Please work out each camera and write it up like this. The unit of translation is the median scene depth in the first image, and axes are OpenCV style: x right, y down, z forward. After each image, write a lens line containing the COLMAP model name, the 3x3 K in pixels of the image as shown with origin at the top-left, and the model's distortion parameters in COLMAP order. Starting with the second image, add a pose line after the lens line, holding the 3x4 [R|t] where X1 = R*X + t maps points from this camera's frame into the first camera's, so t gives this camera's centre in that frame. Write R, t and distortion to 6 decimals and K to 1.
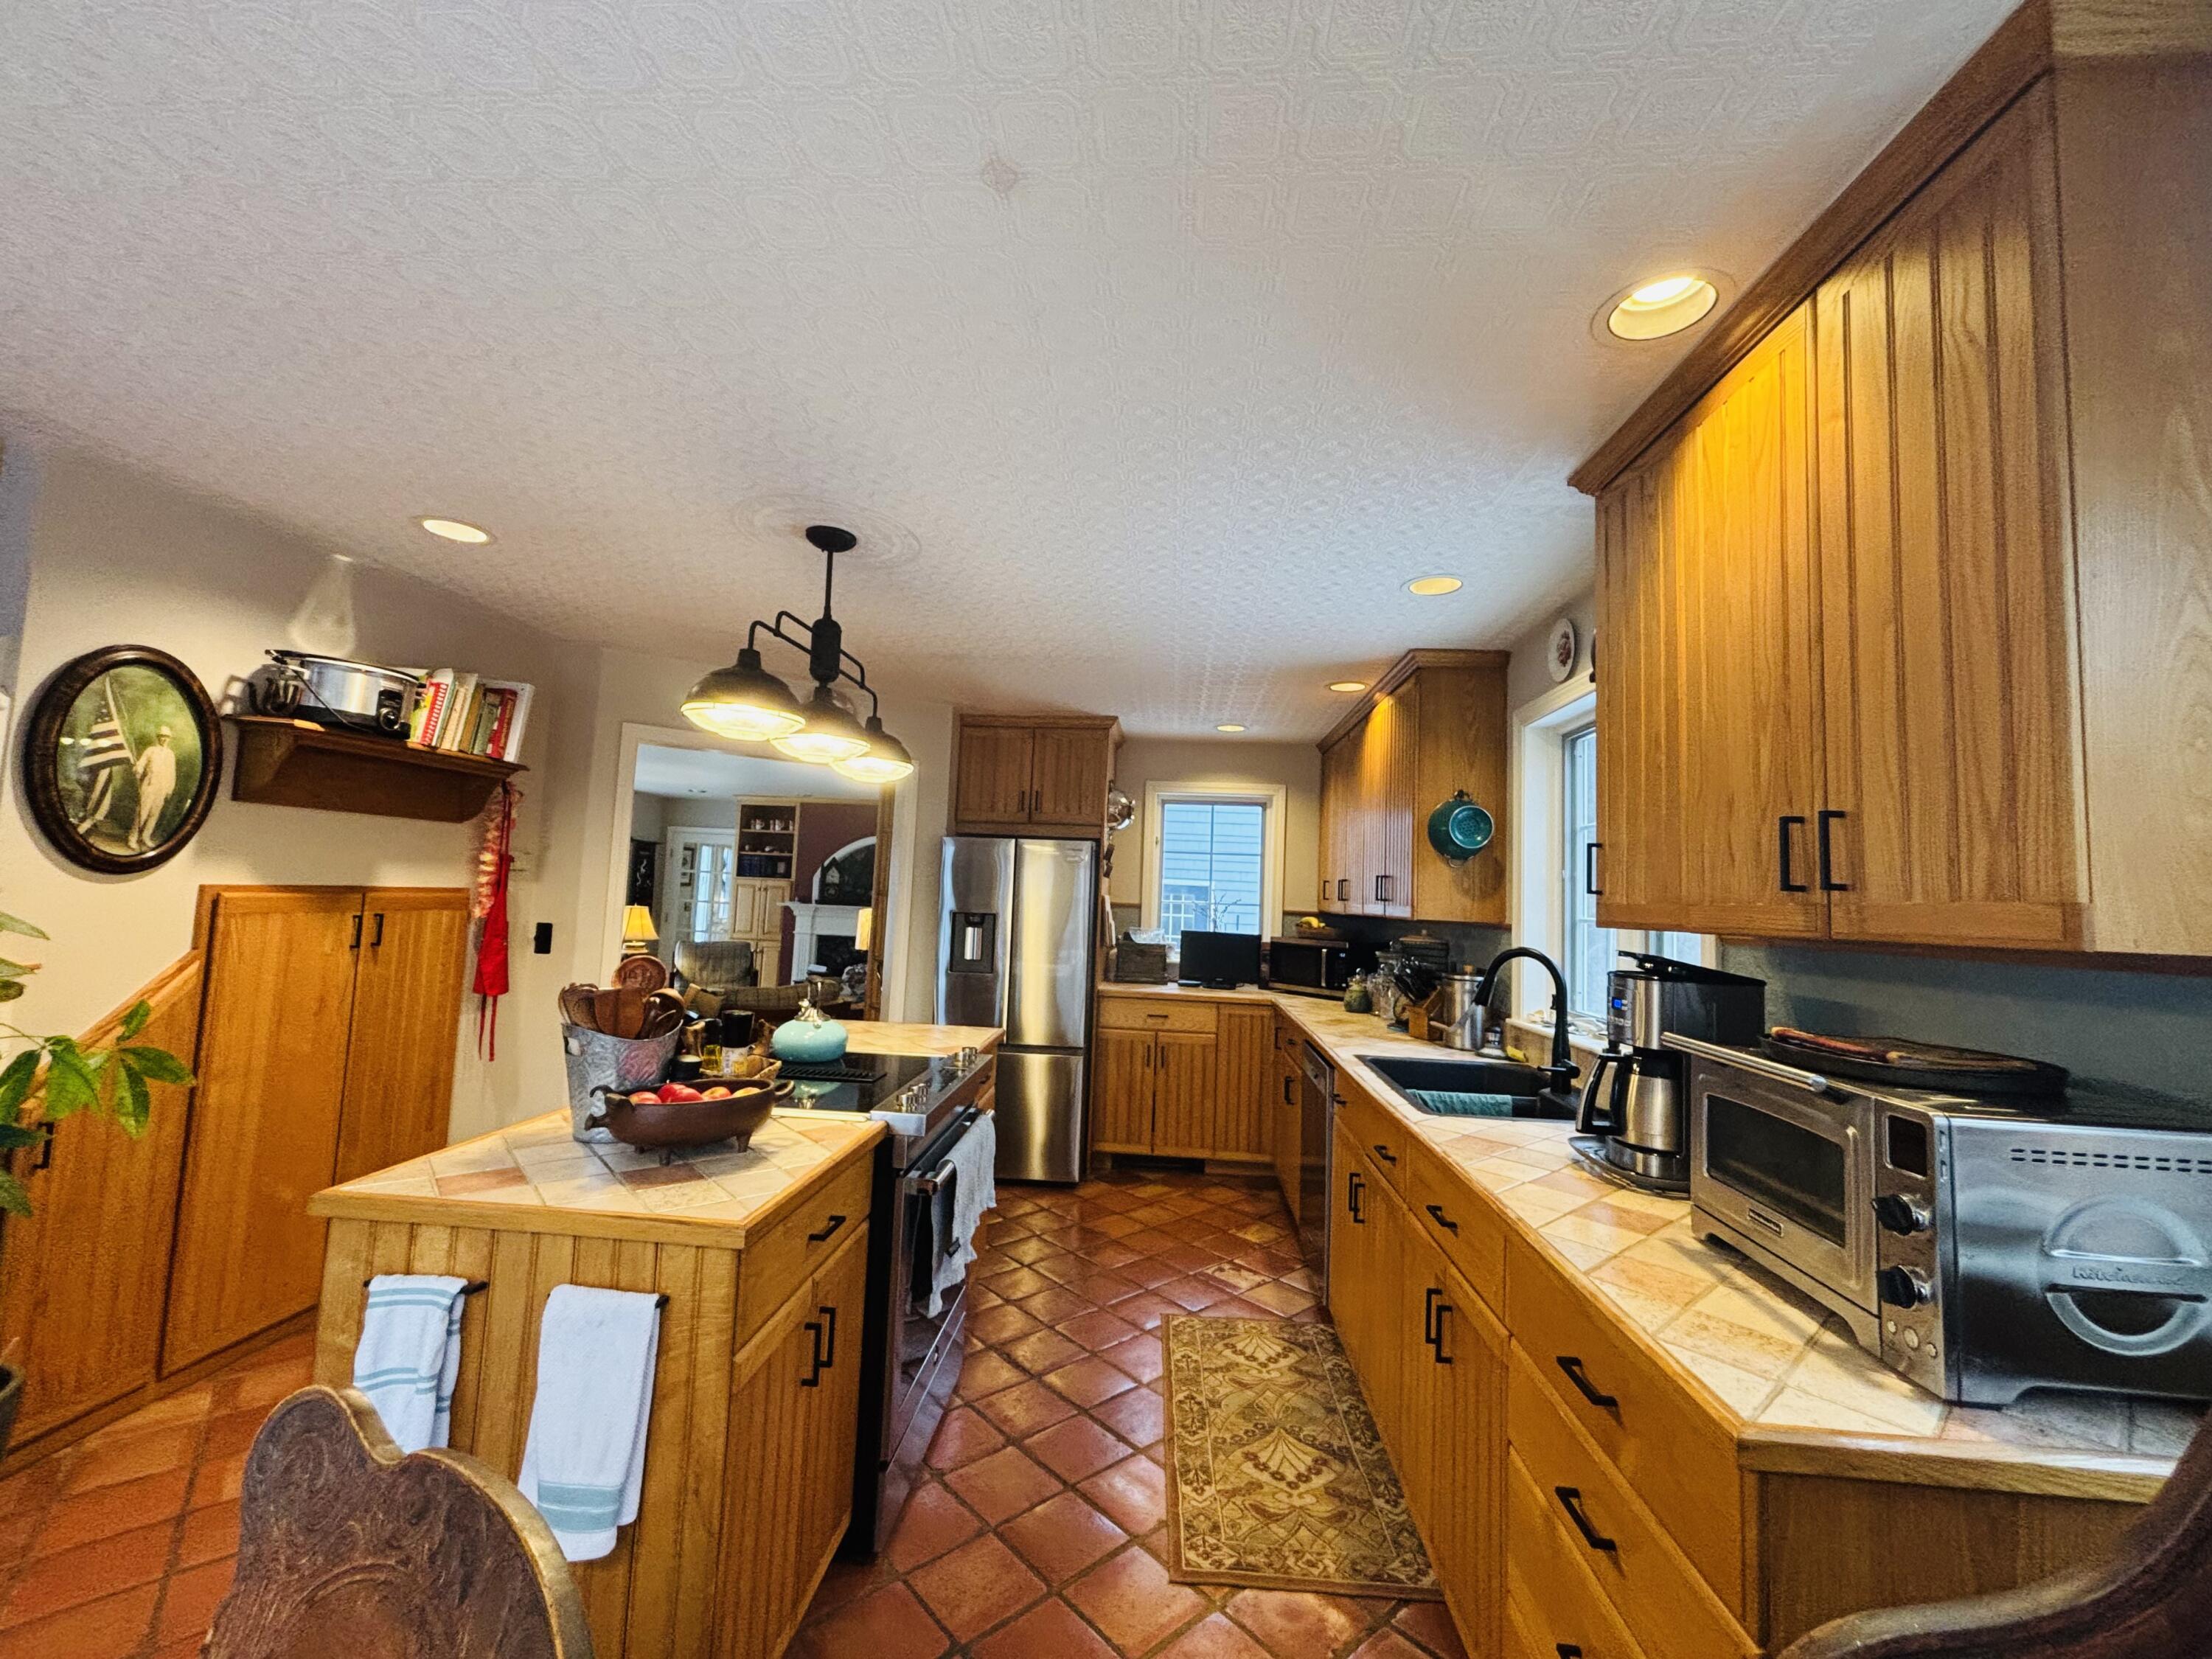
lens RADIAL K [[896.3, 0, 1111.3], [0, 896.3, 830.1], [0, 0, 1]] dist [0.004031, -0.000904]
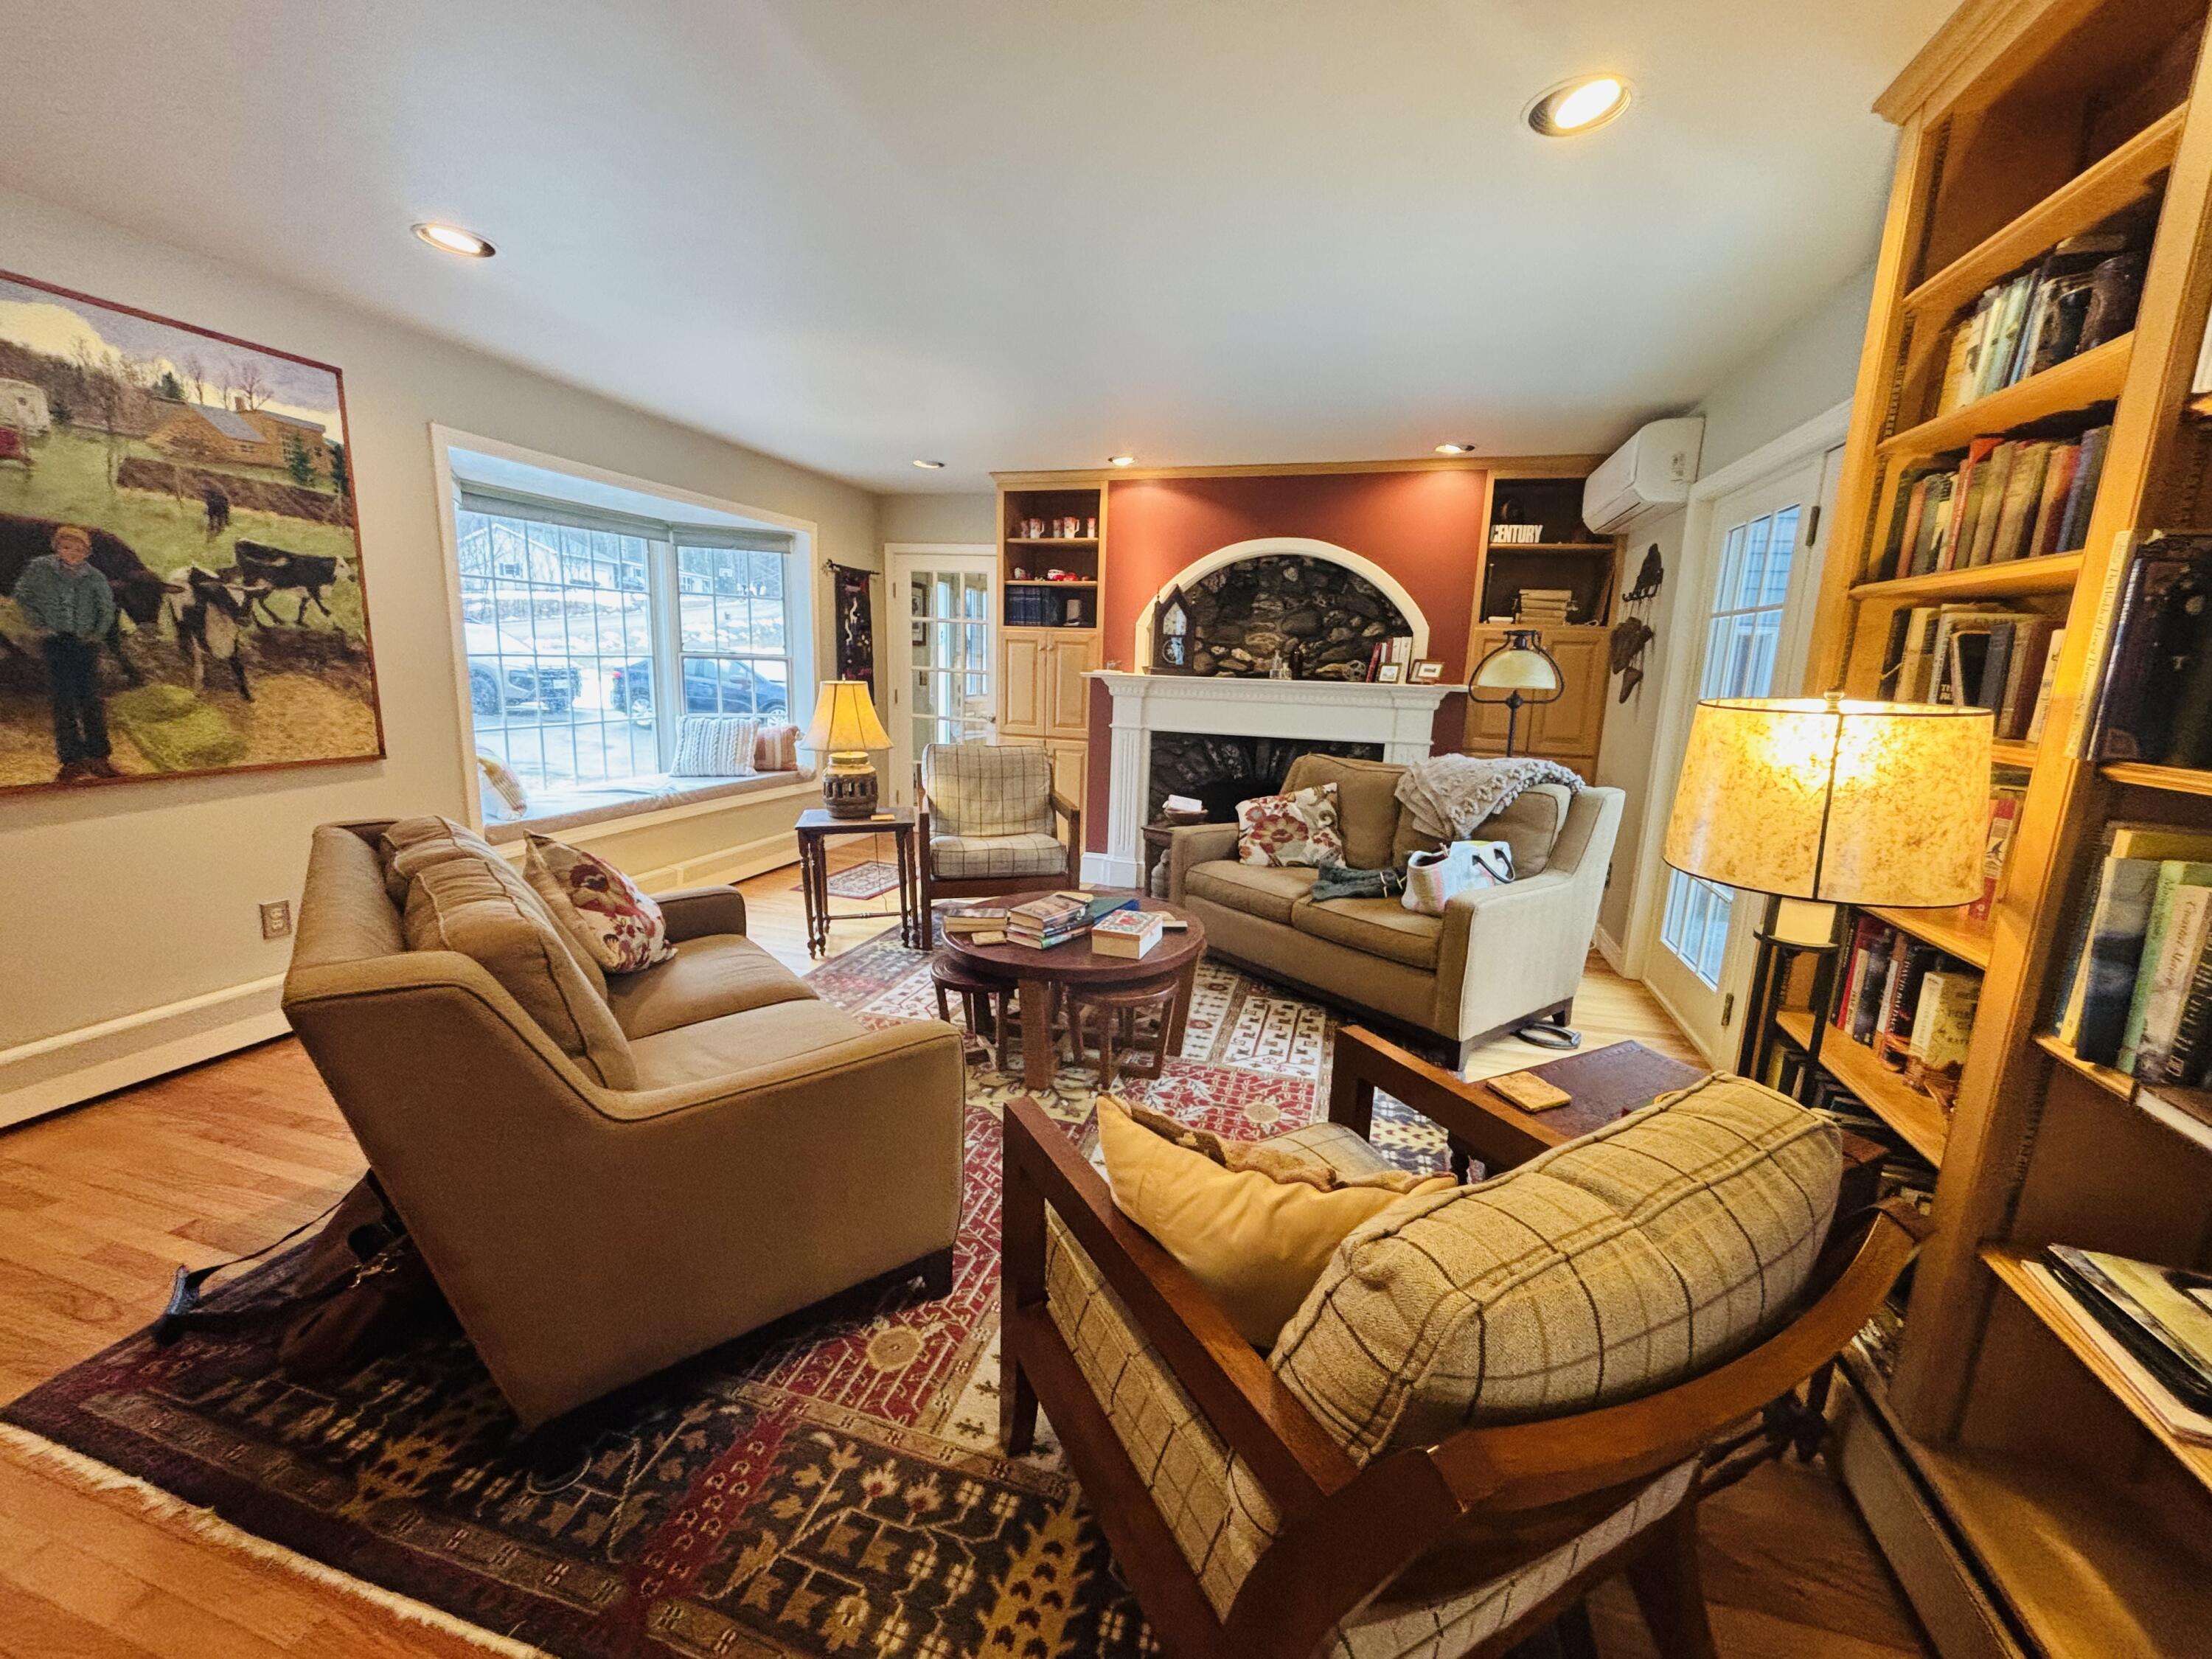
lens RADIAL K [[896.3, 0, 1102.5], [0, 896.3, 829.9], [0, 0, 1]] dist [0.004031, -0.000904]
pose [[0.973963, 0.030063, -0.224706, -0.224041], [0.028524, 0.967043, 0.253012, 0.034809], [0.224906, -0.252833, 0.941006, 0.444231]]
